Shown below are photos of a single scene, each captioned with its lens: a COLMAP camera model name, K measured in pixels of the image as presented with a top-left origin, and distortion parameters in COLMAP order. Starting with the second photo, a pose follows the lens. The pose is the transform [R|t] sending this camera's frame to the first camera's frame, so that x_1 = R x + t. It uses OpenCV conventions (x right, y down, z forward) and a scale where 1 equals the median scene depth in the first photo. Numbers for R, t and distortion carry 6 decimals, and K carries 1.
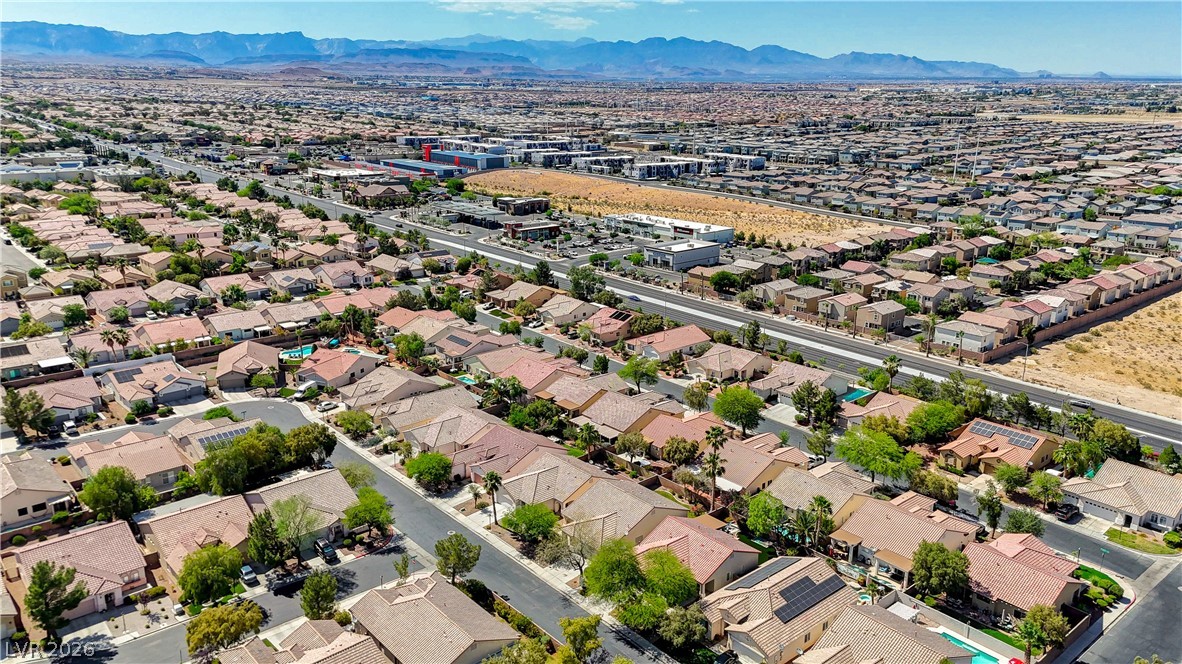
lens RADIAL K [[865.9, 0, 591.0], [0, 865.9, 332.0], [0, 0, 1]] dist [0.167125, -0.134760]
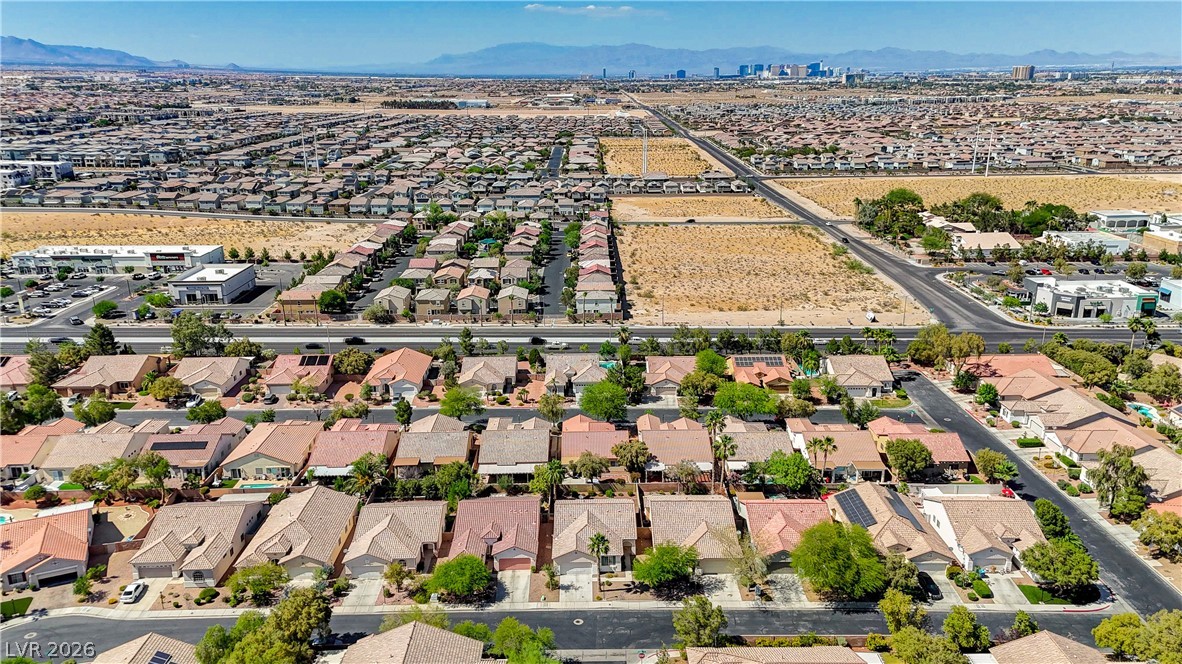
lens RADIAL K [[883.5, 0, 591.0], [0, 883.5, 332.0], [0, 0, 1]] dist [0.172441, -0.152211]
pose [[0.642604, -0.224531, 0.732561, -0.418634], [0.219822, 0.969931, 0.104457, -0.076106], [-0.733988, 0.093908, 0.672639, 0.217176]]
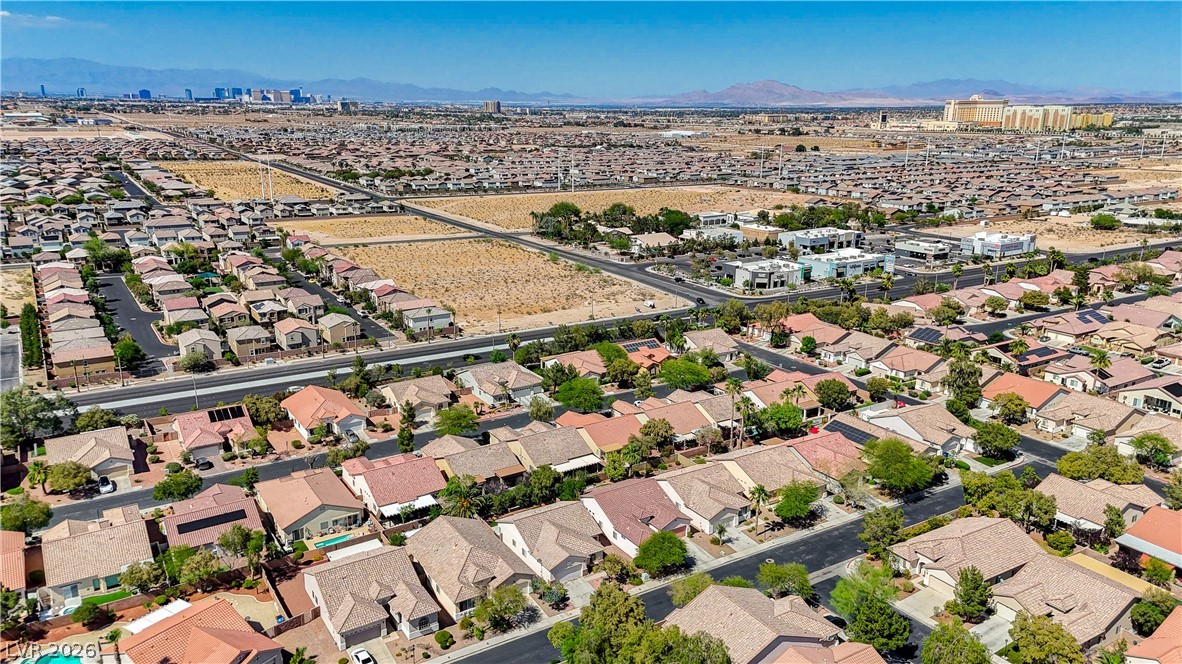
lens RADIAL K [[865.9, 0, 591.0], [0, 865.9, 332.0], [0, 0, 1]] dist [0.167125, -0.134760]
pose [[0.135623, -0.260179, 0.955988, -0.613758], [0.266734, 0.938866, 0.217679, -0.161962], [-0.954180, 0.225473, 0.196731, 0.540920]]
